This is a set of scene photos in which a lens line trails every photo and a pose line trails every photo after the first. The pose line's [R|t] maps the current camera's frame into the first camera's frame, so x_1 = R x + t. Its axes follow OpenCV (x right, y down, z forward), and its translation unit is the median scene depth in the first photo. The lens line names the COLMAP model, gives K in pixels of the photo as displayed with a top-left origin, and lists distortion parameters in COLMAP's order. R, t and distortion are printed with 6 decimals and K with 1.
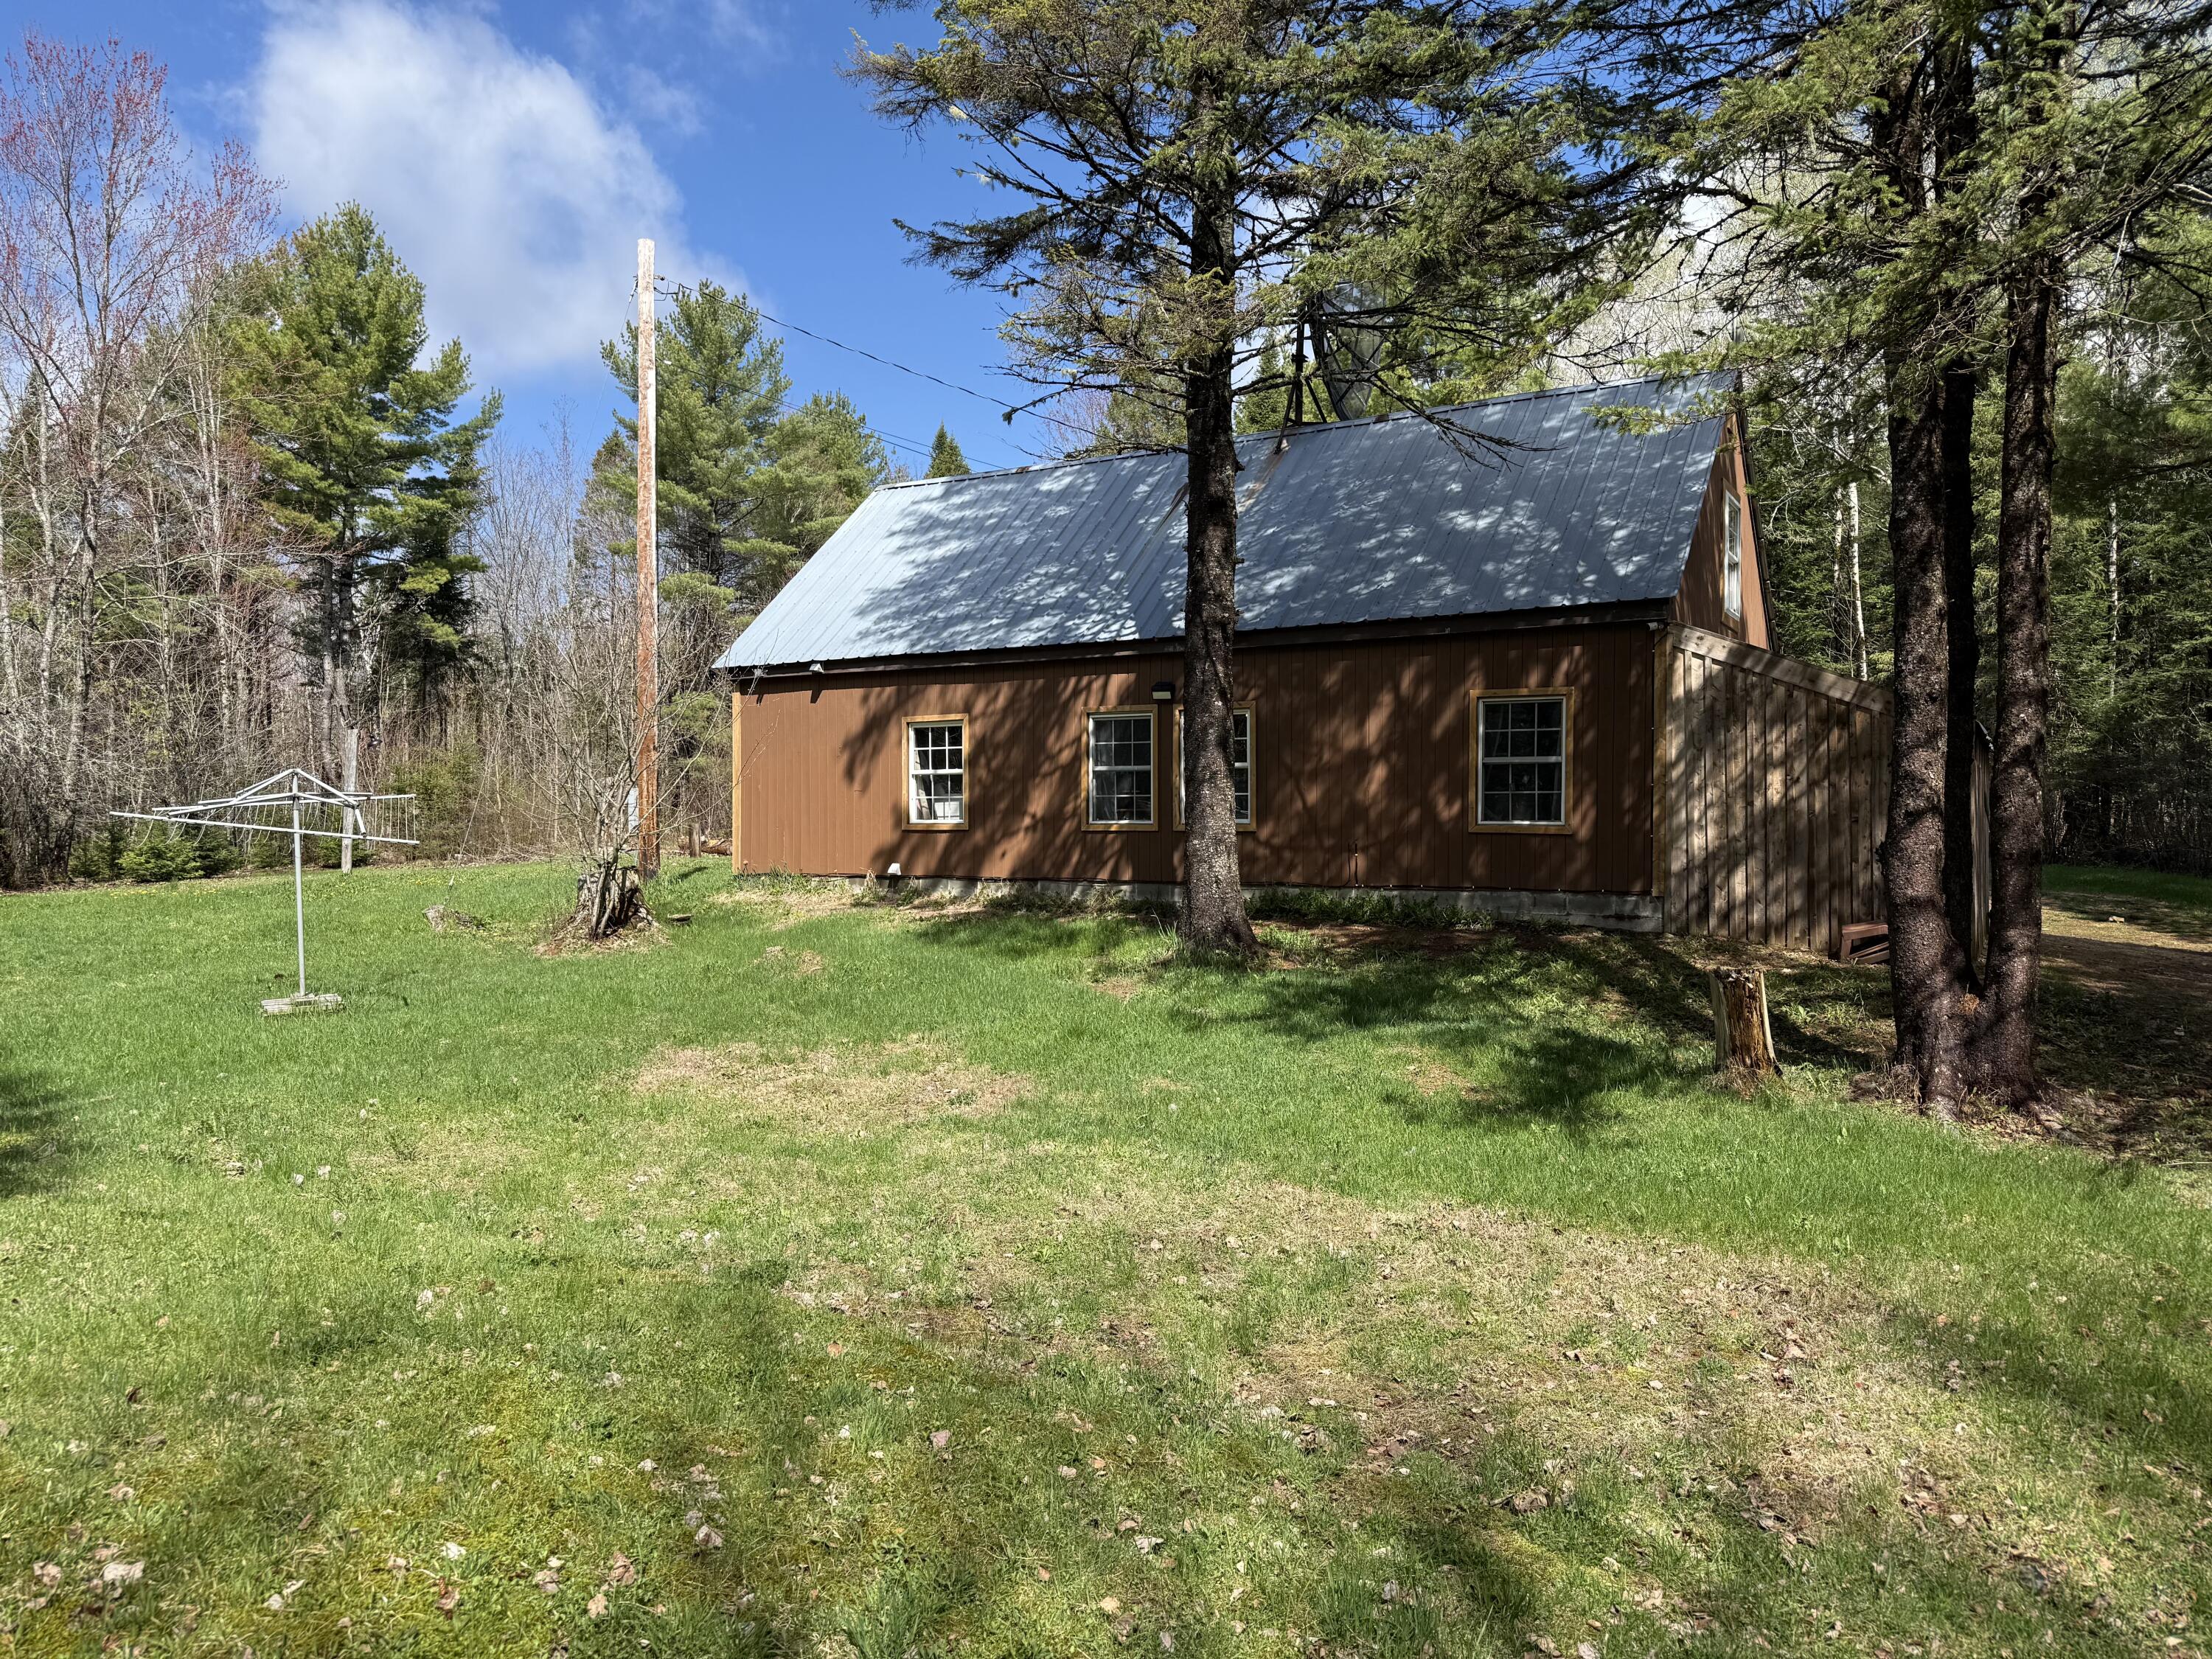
lens RADIAL K [[1546.3, 0, 1084.9], [0, 1546.3, 830.5], [0, 0, 1]] dist [0.049401, -0.048020]
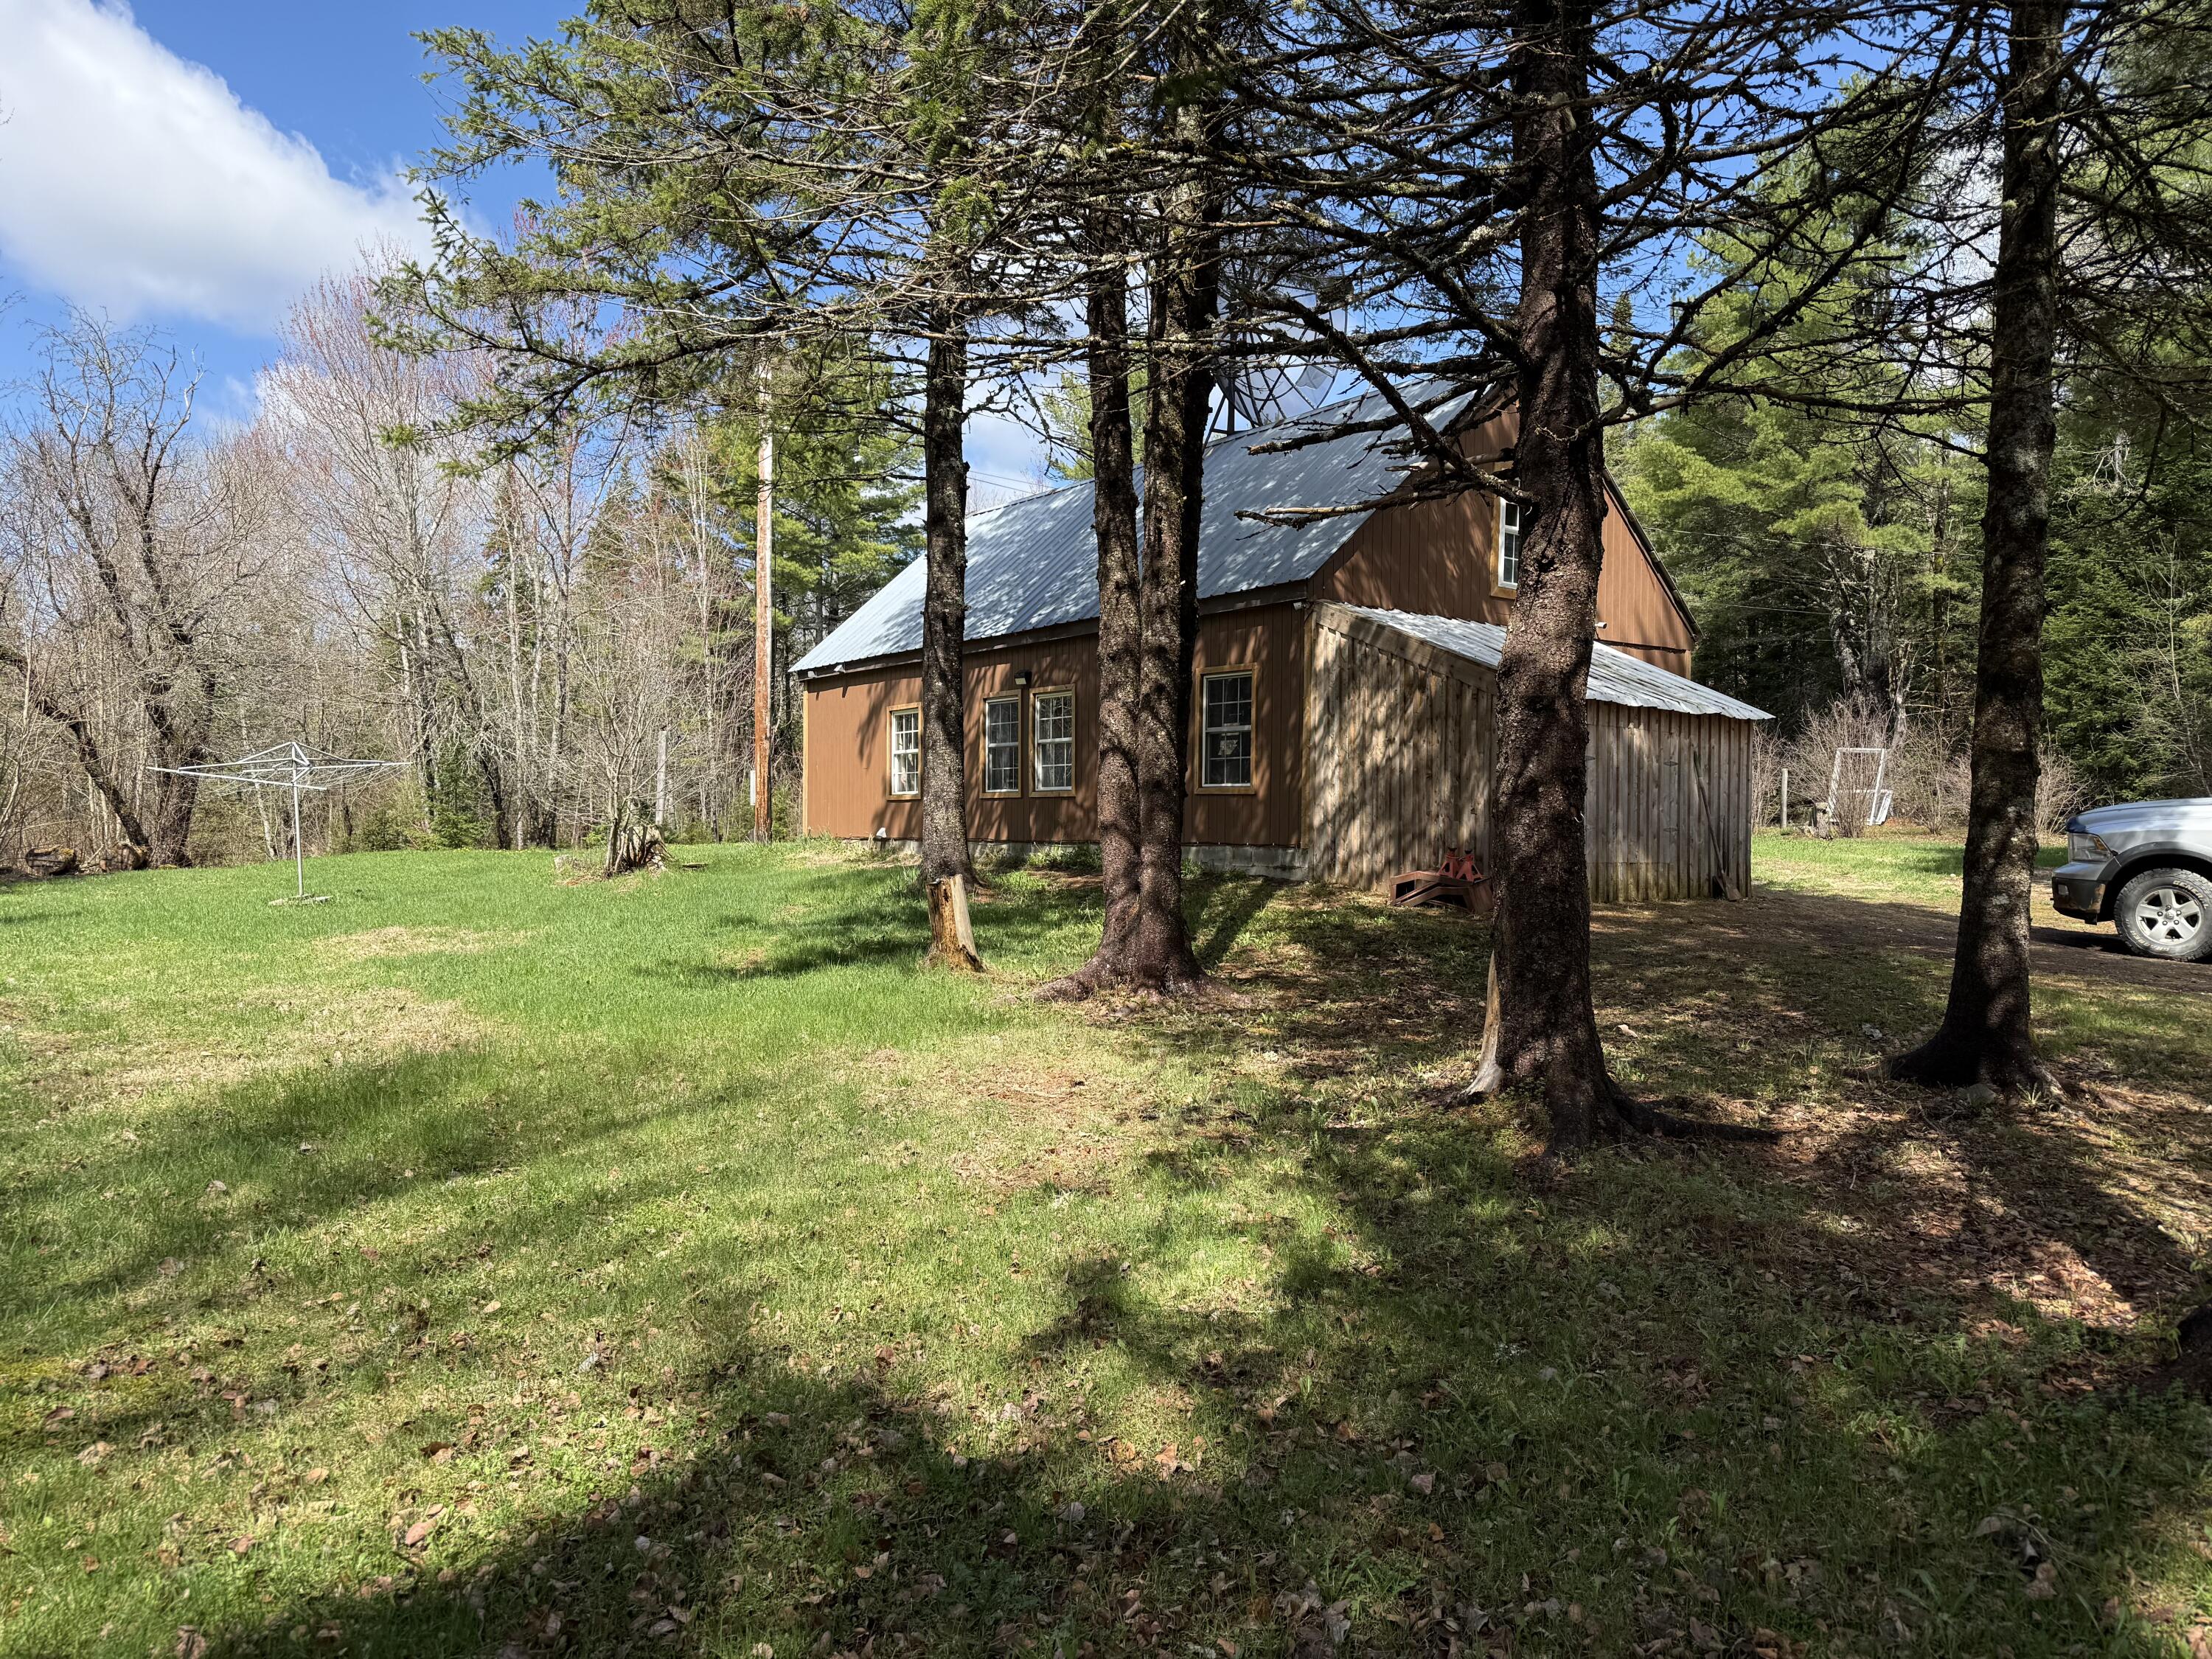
lens RADIAL K [[1546.3, 0, 1096.0], [0, 1546.3, 848.0], [0, 0, 1]] dist [0.049401, -0.048020]
pose [[0.927584, 0.012906, -0.373392, 0.524474], [-0.011407, 0.999916, 0.006224, 0.030399], [0.373441, -0.001514, 0.927653, -0.066379]]
